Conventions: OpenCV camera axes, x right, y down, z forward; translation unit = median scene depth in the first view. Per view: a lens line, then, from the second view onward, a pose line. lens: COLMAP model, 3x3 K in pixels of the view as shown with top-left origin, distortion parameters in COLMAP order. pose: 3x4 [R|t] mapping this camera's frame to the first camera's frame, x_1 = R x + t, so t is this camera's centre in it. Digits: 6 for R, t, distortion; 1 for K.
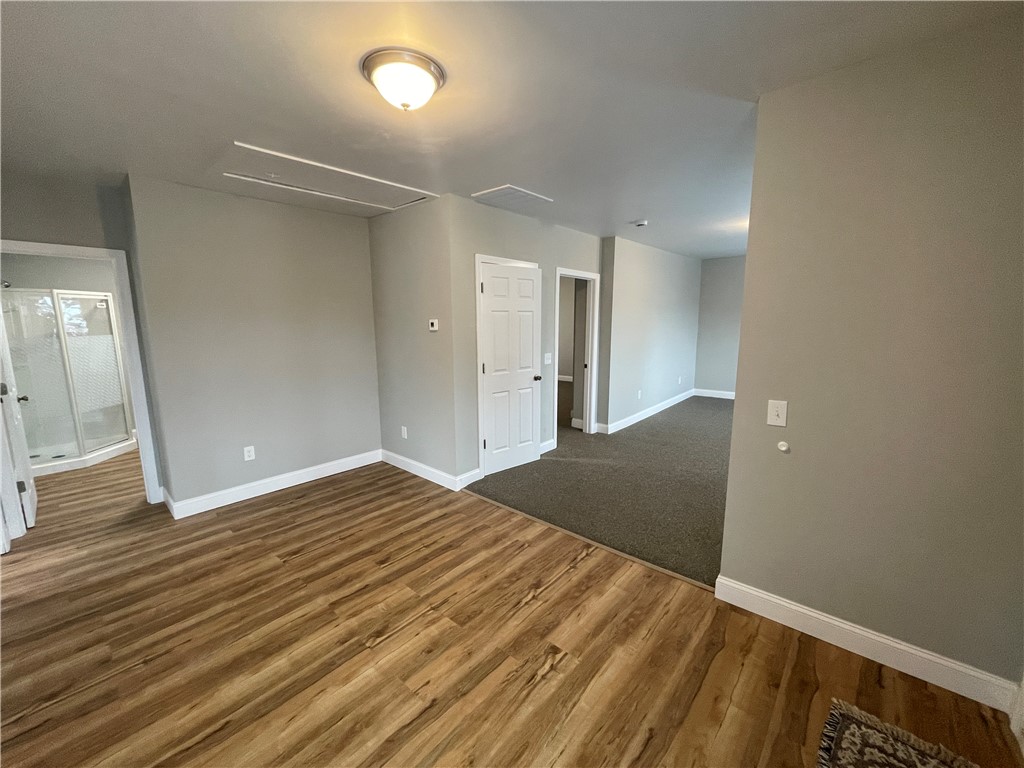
lens RADIAL K [[410.8, 0, 511.9], [0, 410.8, 381.2], [0, 0, 1]] dist [-0.004953, -0.000485]
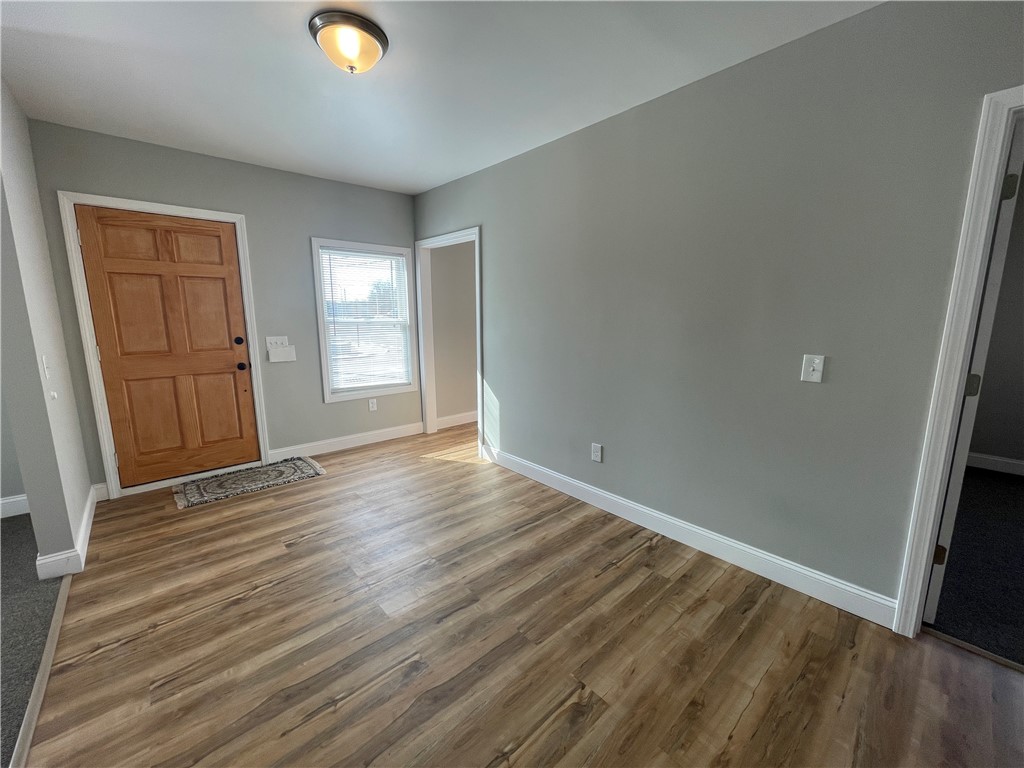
lens RADIAL K [[410.8, 0, 512.6], [0, 410.8, 385.7], [0, 0, 1]] dist [-0.004953, -0.000485]
pose [[-0.993412, -0.017099, 0.113315, -0.610990], [0.019783, 0.948372, 0.316543, -0.166551], [-0.112877, 0.316699, -0.941786, 1.677675]]
